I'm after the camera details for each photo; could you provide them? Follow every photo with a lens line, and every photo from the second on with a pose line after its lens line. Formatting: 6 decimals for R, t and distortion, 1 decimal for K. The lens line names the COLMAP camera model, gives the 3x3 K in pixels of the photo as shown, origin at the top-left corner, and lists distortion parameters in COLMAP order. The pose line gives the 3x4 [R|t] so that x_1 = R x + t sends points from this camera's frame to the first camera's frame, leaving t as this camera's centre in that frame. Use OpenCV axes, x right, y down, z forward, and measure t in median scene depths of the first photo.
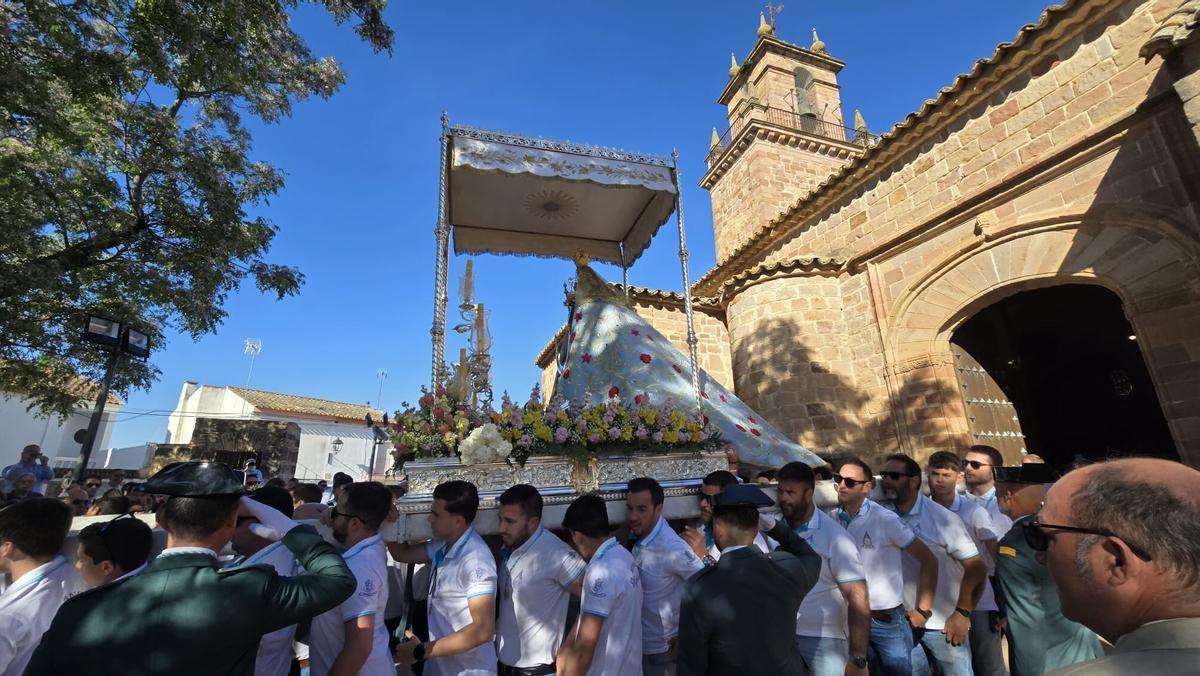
lens RADIAL K [[494.1, 0, 600.9], [0, 494.1, 343.5], [0, 0, 1]] dist [-0.001089, 0.000509]
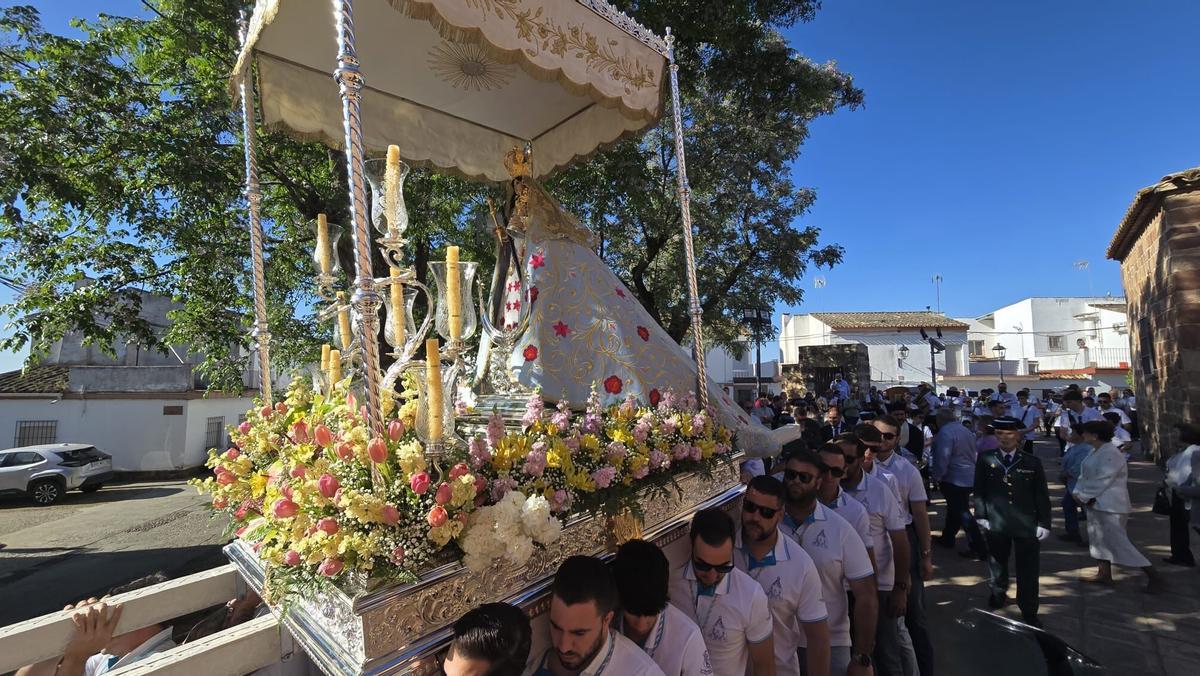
lens RADIAL K [[494.1, 0, 603.6], [0, 494.1, 342.7], [0, 0, 1]] dist [-0.001089, 0.000509]
pose [[0.500403, -0.073913, -0.862632, 0.286024], [0.249926, 0.966266, 0.062187, -0.160342], [0.828935, -0.246713, 0.501995, -0.381264]]
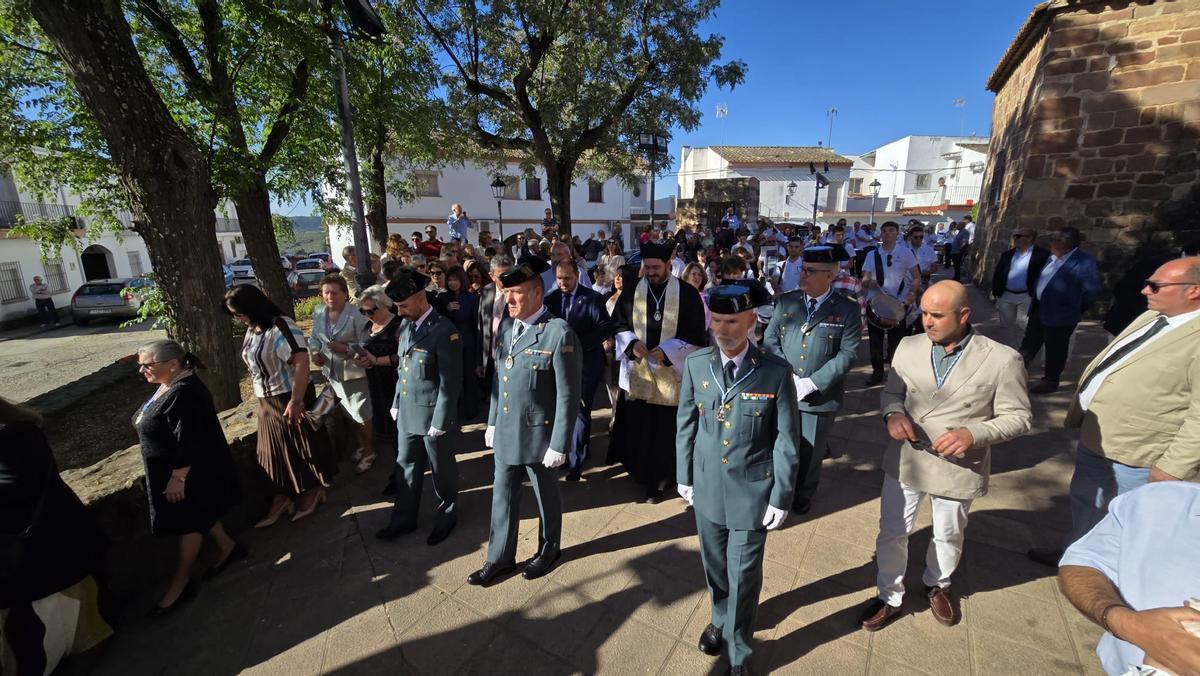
lens RADIAL K [[494.1, 0, 601.1], [0, 494.1, 344.2], [0, 0, 1]] dist [-0.001089, 0.000509]
pose [[0.655137, 0.174406, -0.735105, 0.257342], [0.222043, 0.885573, 0.407993, -0.122680], [0.722145, -0.430515, 0.541446, -0.322993]]
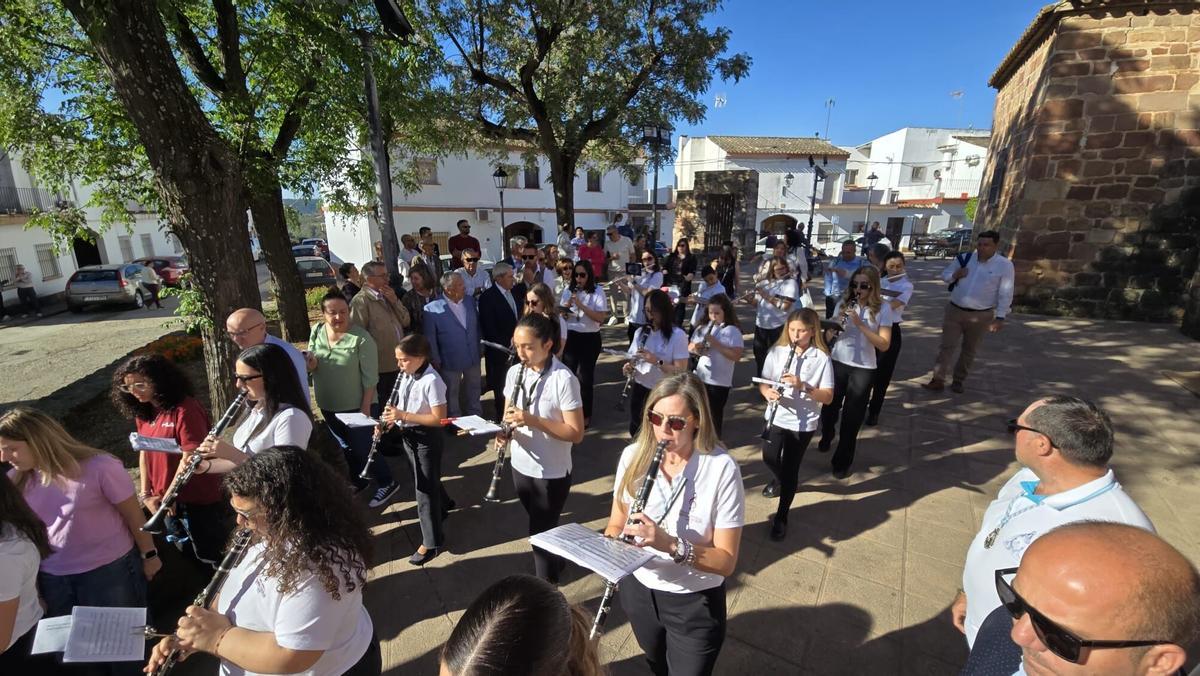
lens RADIAL K [[494.1, 0, 599.1], [0, 494.1, 342.6], [0, 0, 1]] dist [-0.001089, 0.000509]
pose [[0.663941, 0.195563, -0.721760, 0.240178], [0.209364, 0.877981, 0.430484, -0.148286], [0.717878, -0.436926, 0.541984, -0.349217]]
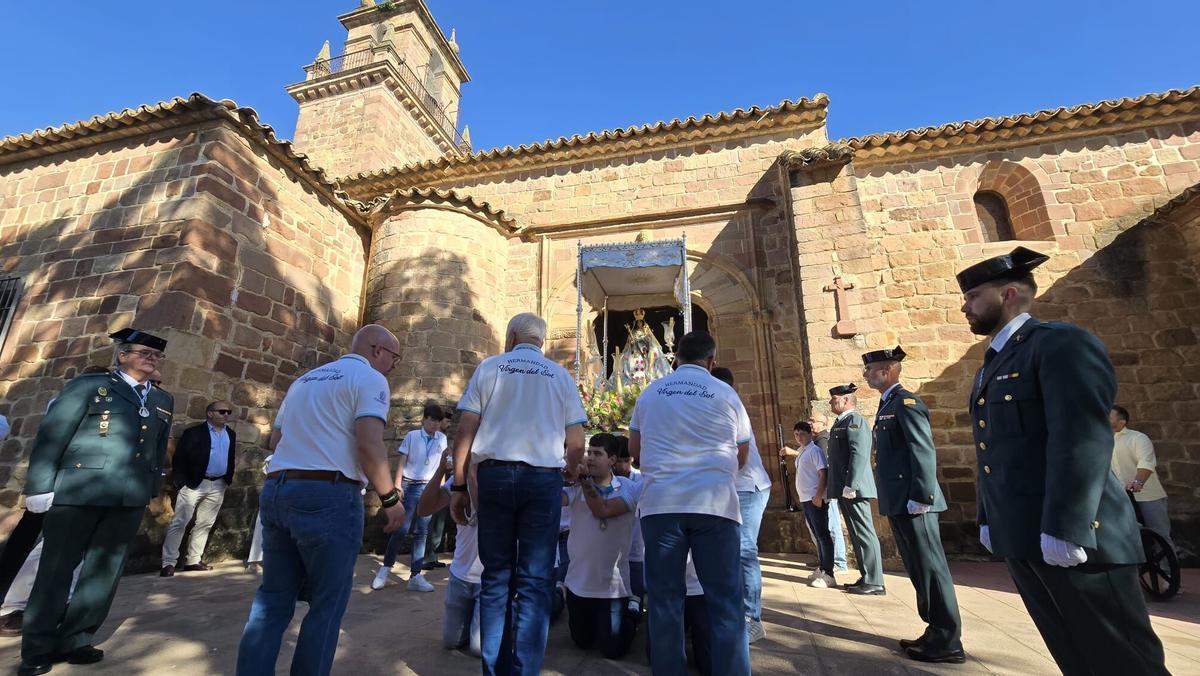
lens RADIAL K [[494.1, 0, 603.0], [0, 494.1, 344.8], [0, 0, 1]] dist [-0.001089, 0.000509]
pose [[0.536007, 0.252220, 0.805656, -0.178666], [-0.241046, 0.960323, -0.140271, 0.170786], [-0.809069, -0.119014, 0.575537, 0.240396]]
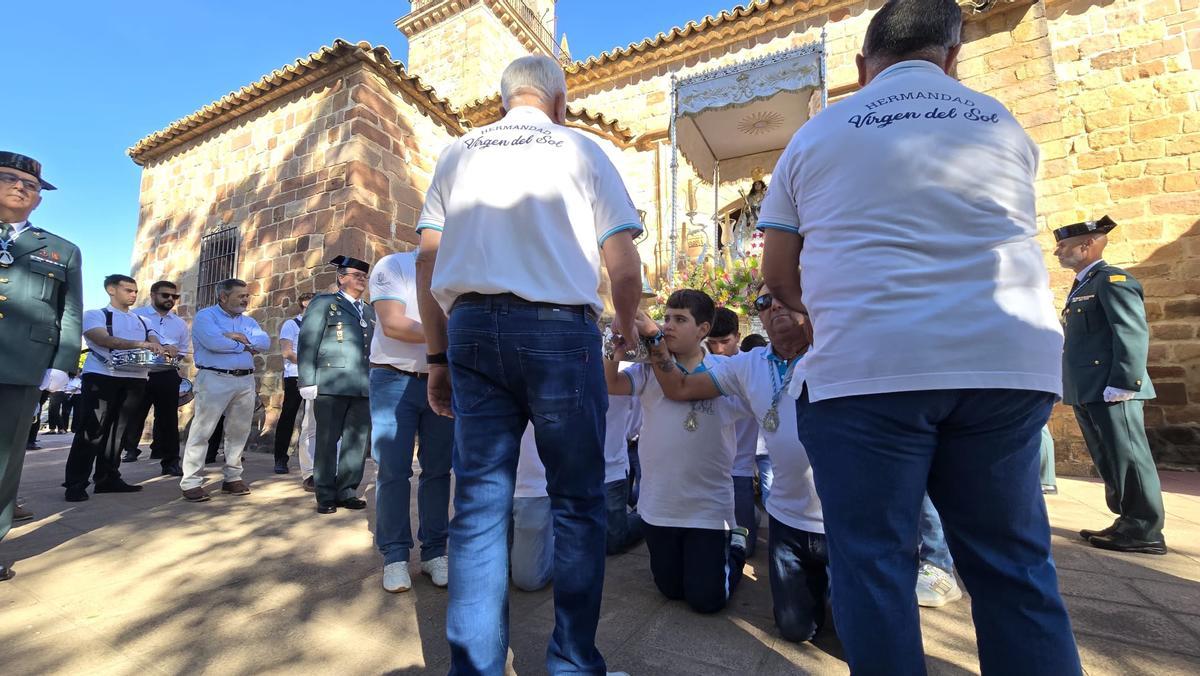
lens RADIAL K [[494.1, 0, 601.1], [0, 494.1, 346.2], [0, 0, 1]] dist [-0.001089, 0.000509]
pose [[0.711876, 0.097704, 0.695476, -0.206712], [-0.203877, 0.976381, 0.071518, 0.191239], [-0.672062, -0.192704, 0.714981, 0.249052]]
